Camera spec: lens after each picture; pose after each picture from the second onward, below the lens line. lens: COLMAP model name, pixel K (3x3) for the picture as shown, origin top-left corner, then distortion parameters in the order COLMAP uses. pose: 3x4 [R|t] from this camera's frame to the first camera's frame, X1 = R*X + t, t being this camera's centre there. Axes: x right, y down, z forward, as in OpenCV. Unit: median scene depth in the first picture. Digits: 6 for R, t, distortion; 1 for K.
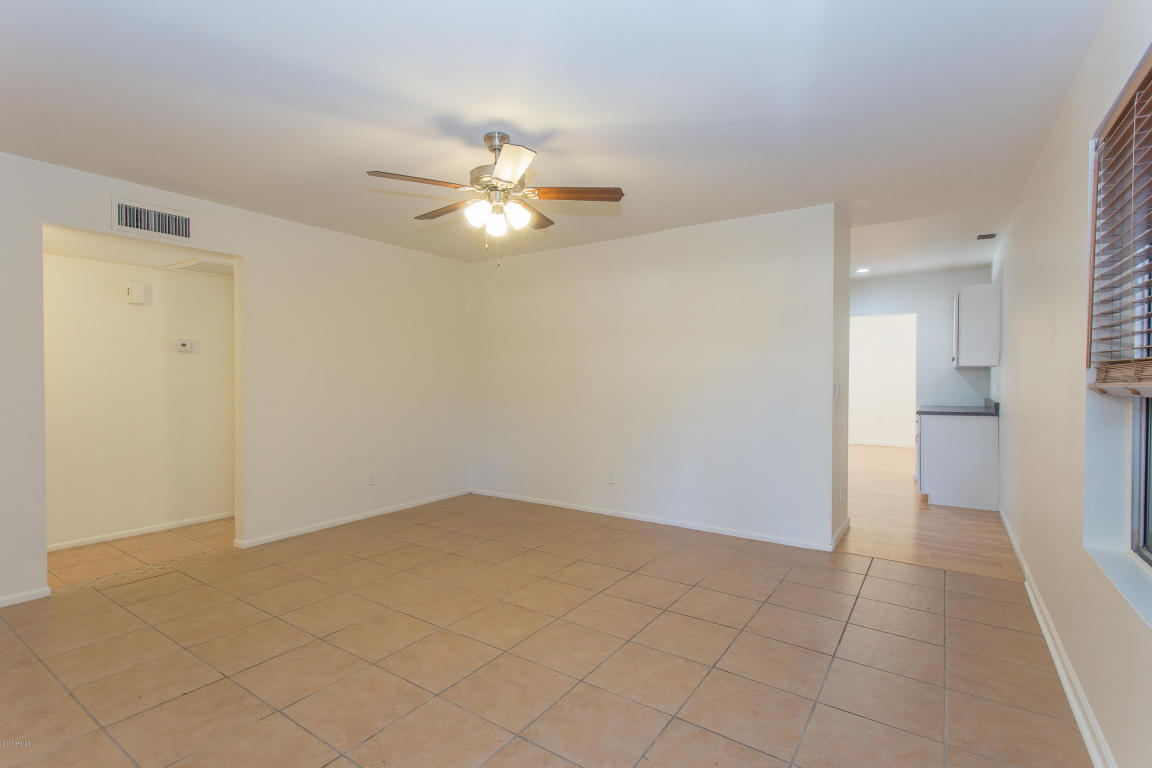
lens RADIAL K [[525.9, 0, 576.0], [0, 525.9, 384.0], [0, 0, 1]] dist [-0.000169, 0.000020]
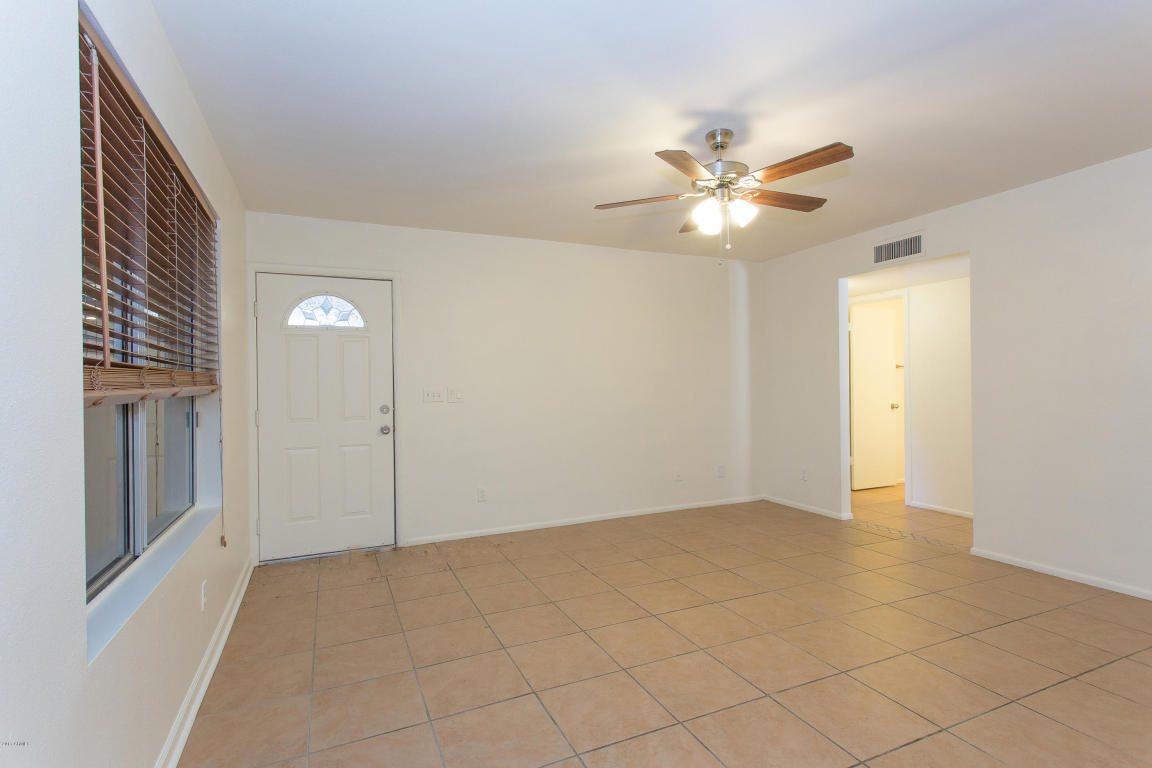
lens RADIAL K [[562.7, 0, 576.0], [0, 562.7, 384.0], [0, 0, 1]] dist [0.000493, 0.000121]
pose [[-0.517458, 0.006080, -0.855687, 0.884322], [0.001854, 0.999980, 0.005984, -0.008306], [0.855706, 0.001510, -0.517460, 1.304286]]
